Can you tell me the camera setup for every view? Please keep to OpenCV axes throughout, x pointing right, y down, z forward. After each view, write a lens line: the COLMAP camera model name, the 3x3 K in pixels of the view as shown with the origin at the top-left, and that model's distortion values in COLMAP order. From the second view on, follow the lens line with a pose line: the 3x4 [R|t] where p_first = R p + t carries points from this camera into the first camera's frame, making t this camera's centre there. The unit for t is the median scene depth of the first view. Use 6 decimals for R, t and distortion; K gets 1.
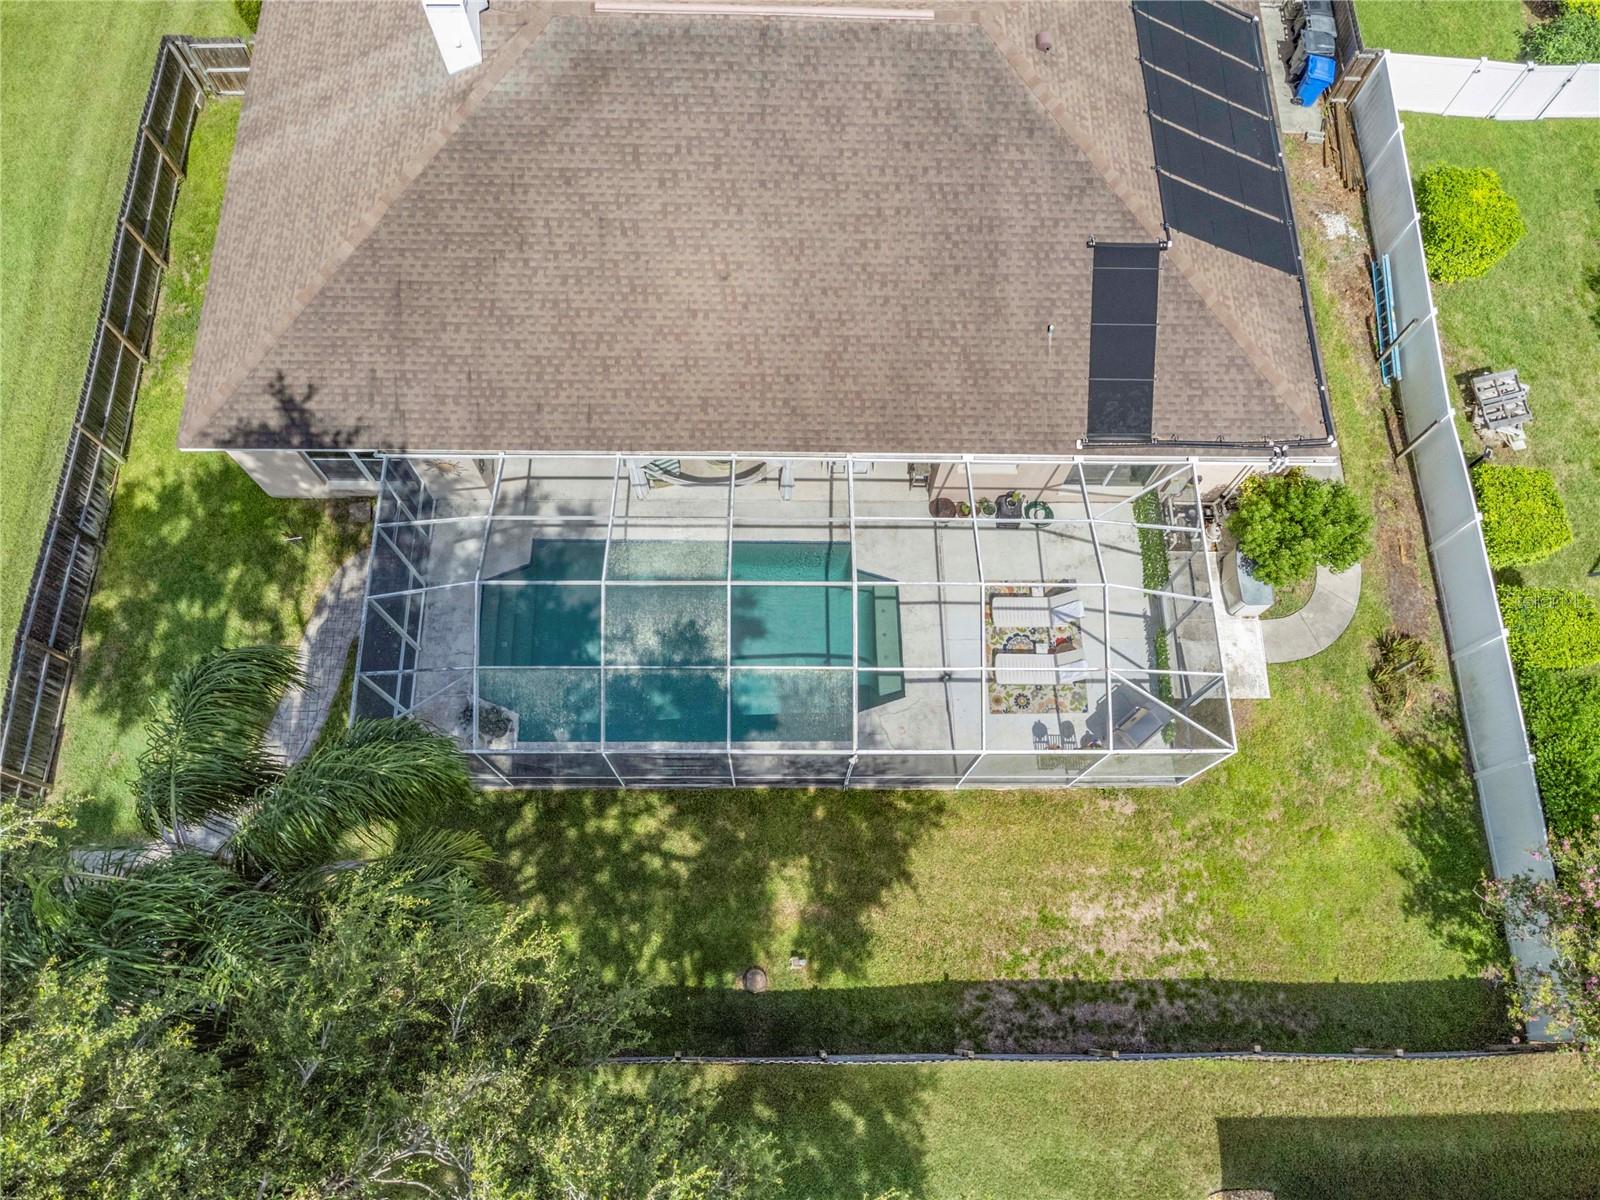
lens RADIAL K [[1152.5, 0, 798.8], [0, 1152.5, 598.2], [0, 0, 1]] dist [0.059713, -0.001704]
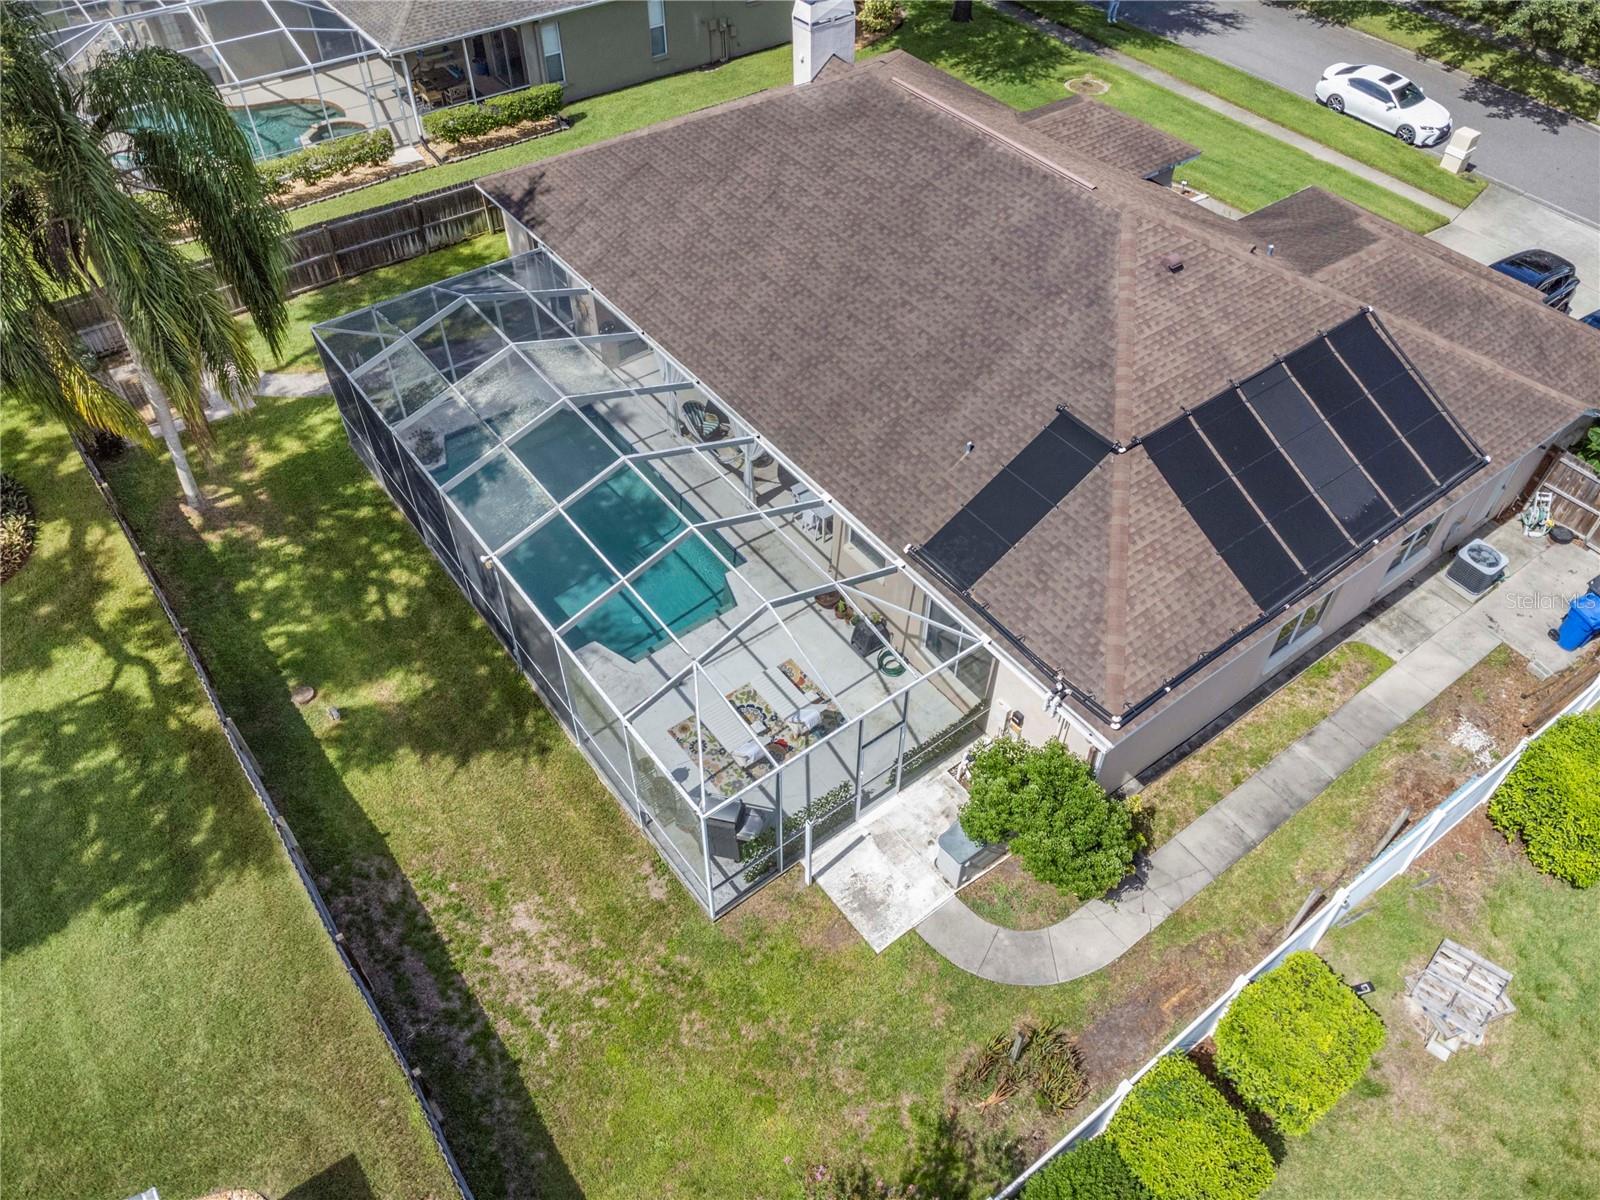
lens RADIAL K [[1152.5, 0, 795.7], [0, 1152.5, 601.0], [0, 0, 1]] dist [0.059713, -0.001704]
pose [[0.595321, 0.570777, -0.565515, 0.733925], [-0.753110, 0.641682, -0.145151, 0.095549], [0.280032, 0.512306, 0.811865, 0.245461]]
